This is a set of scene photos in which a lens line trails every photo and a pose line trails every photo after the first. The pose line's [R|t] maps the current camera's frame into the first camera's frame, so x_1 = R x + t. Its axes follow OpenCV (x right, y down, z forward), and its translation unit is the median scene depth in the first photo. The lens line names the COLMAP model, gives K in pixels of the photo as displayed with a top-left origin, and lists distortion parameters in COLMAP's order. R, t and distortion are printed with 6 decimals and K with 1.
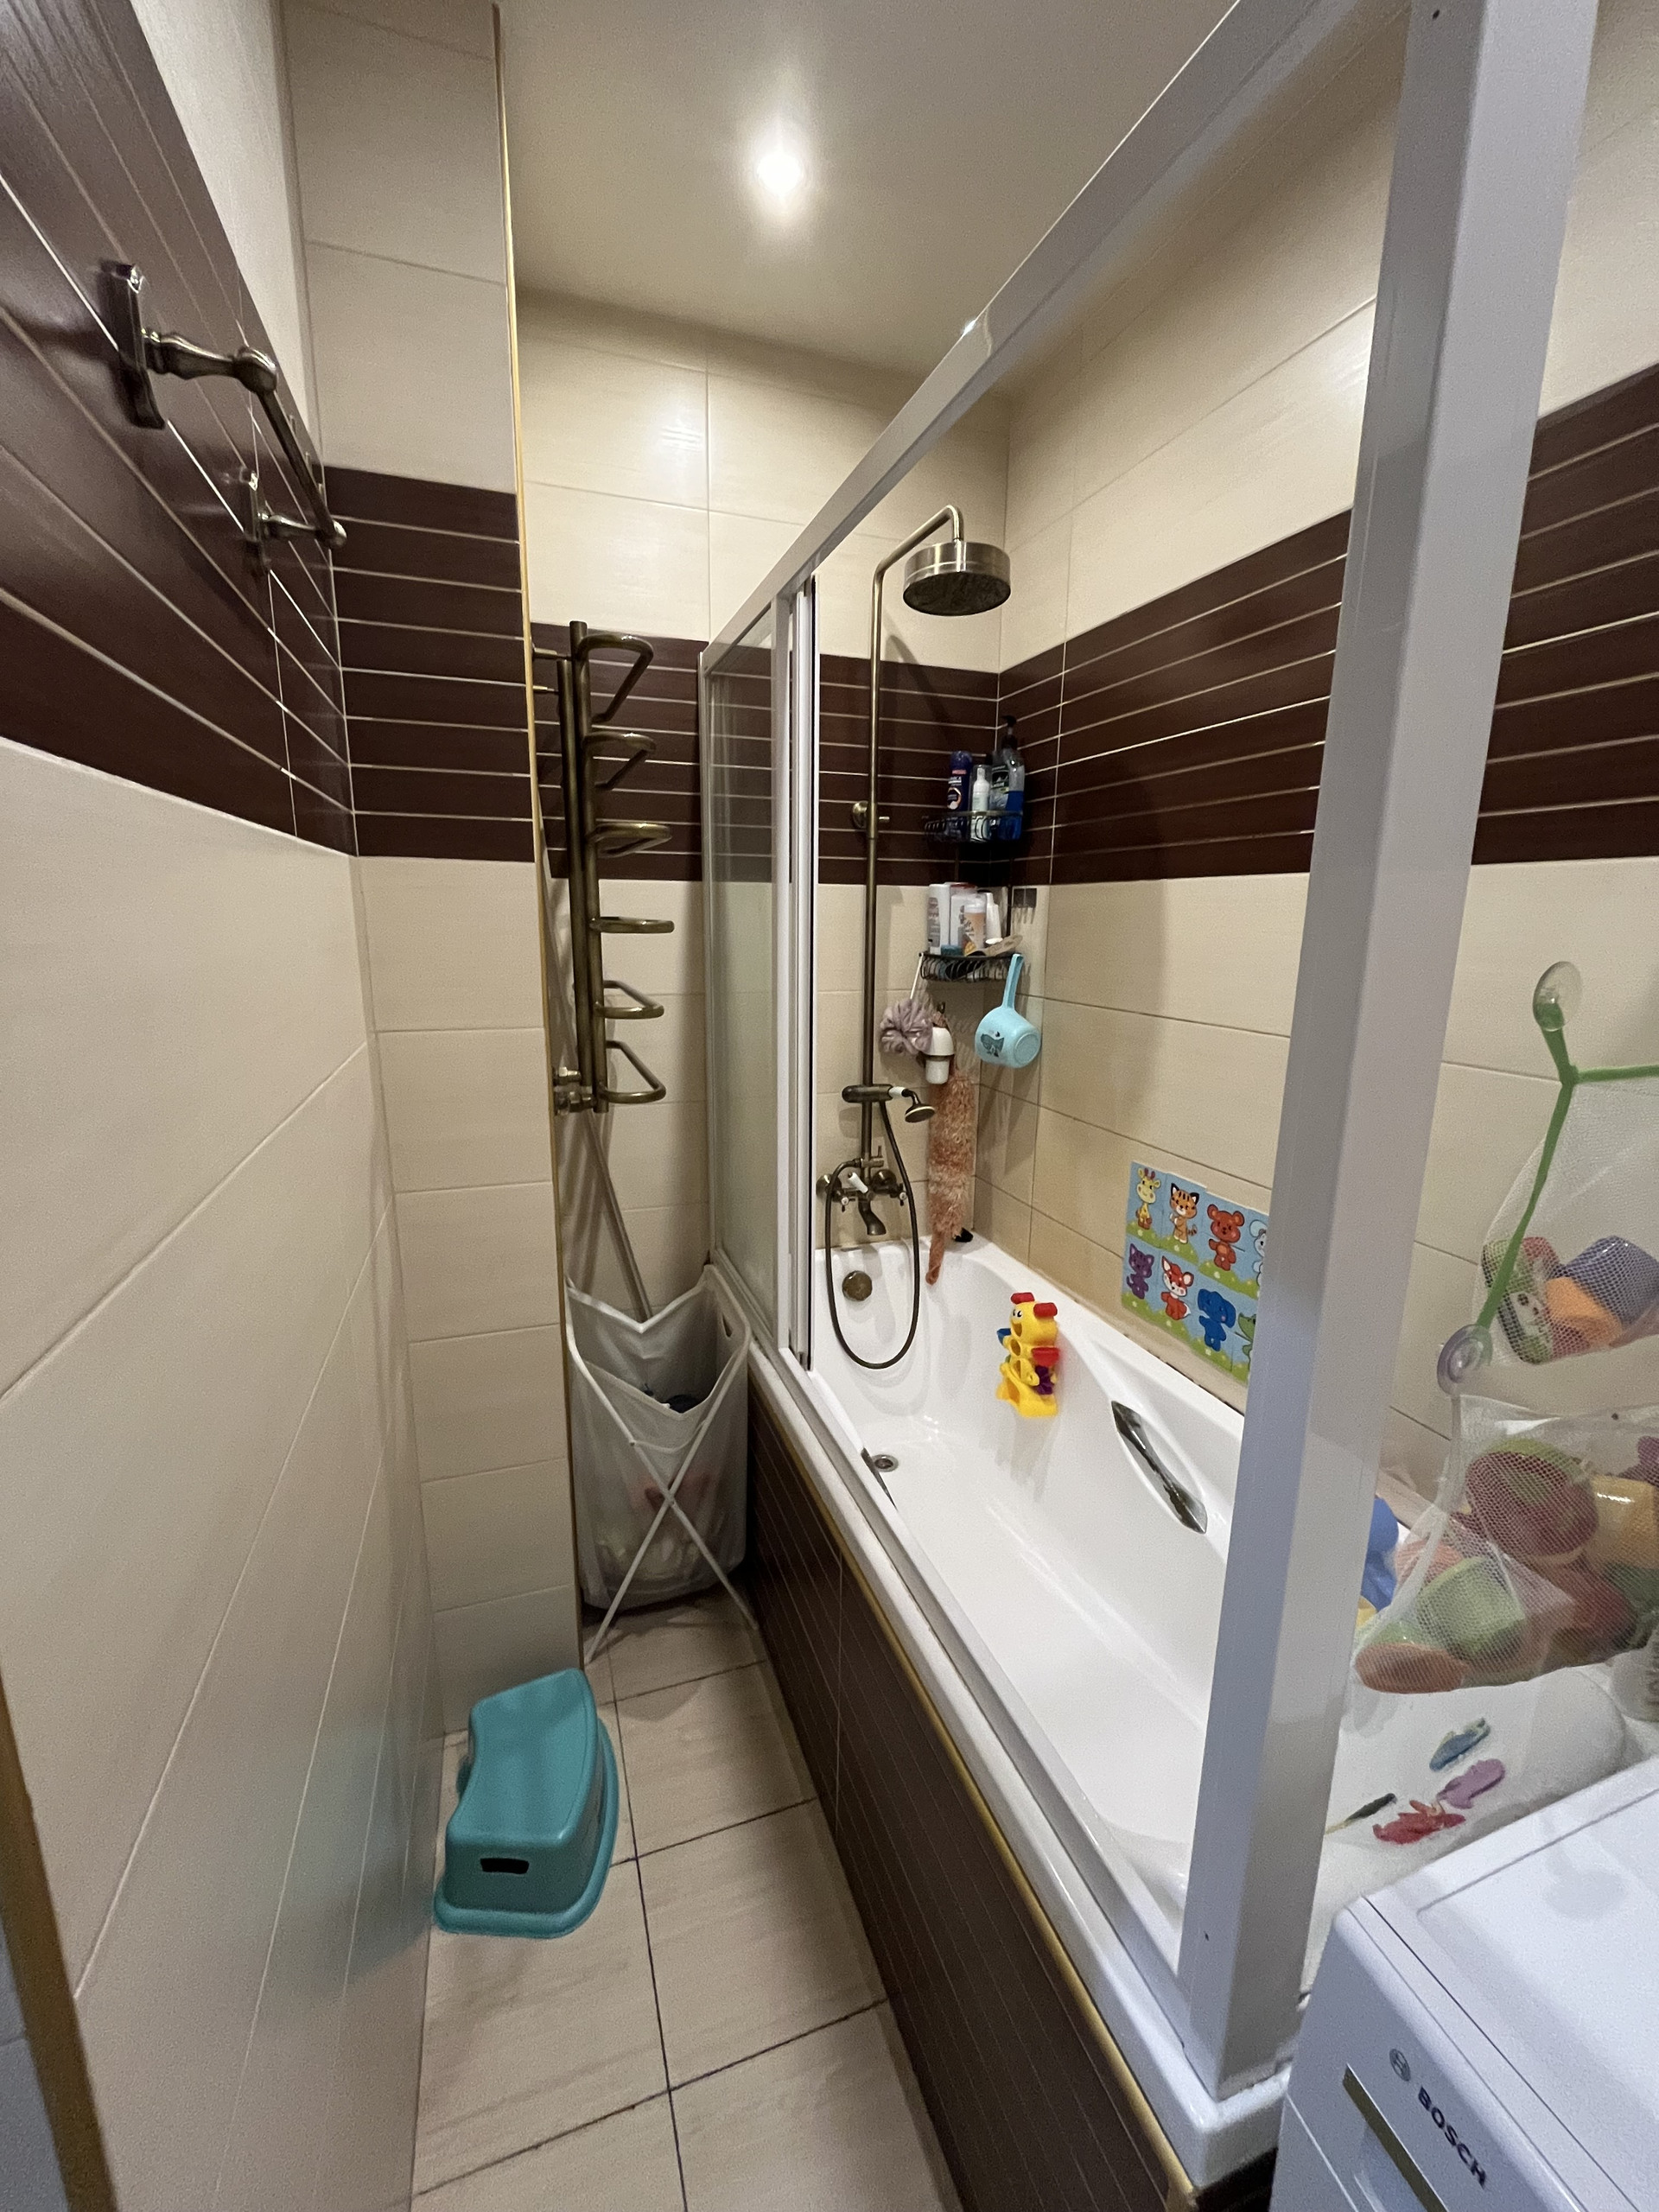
lens RADIAL K [[898.1, 0, 826.0], [0, 898.1, 1103.3], [0, 0, 1]] dist [-0.000410, -0.000027]
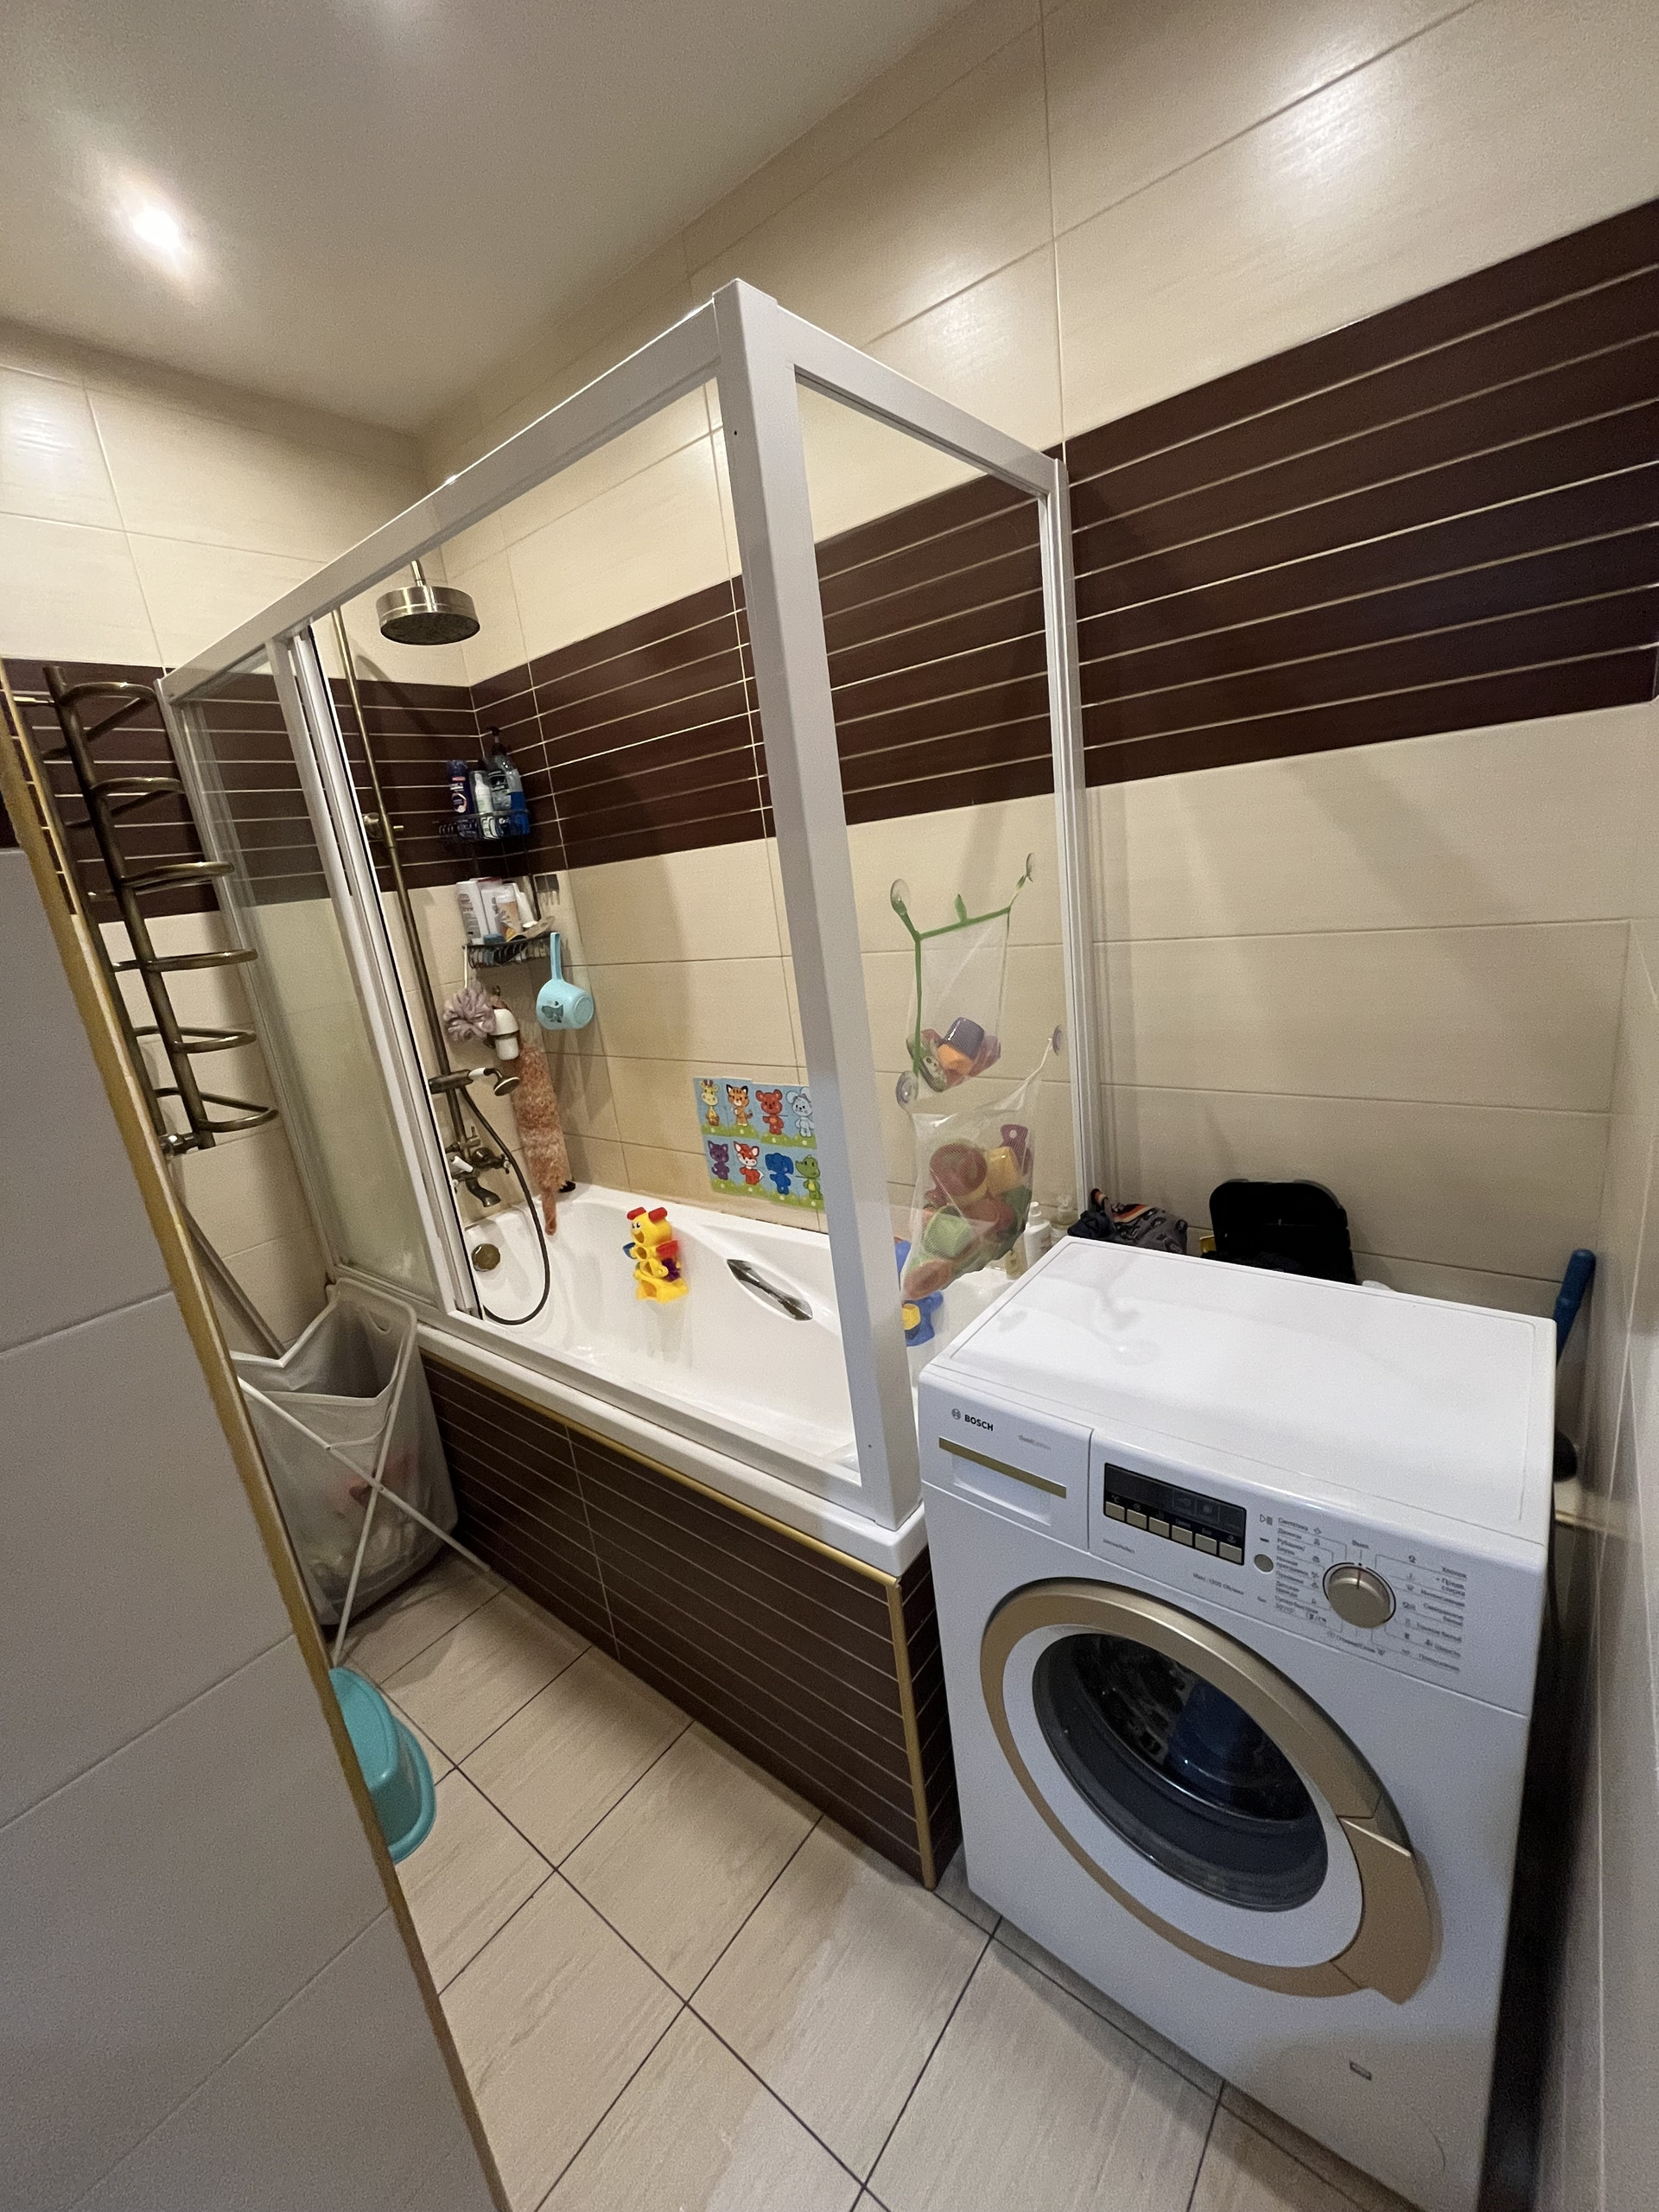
lens RADIAL K [[898.1, 0, 826.0], [0, 898.1, 1103.3], [0, 0, 1]] dist [-0.000410, -0.000027]
pose [[0.839245, -0.250249, 0.482745, -0.108660], [0.238473, 0.967259, 0.086835, 0.030521], [-0.488670, 0.042246, 0.871445, -0.172830]]
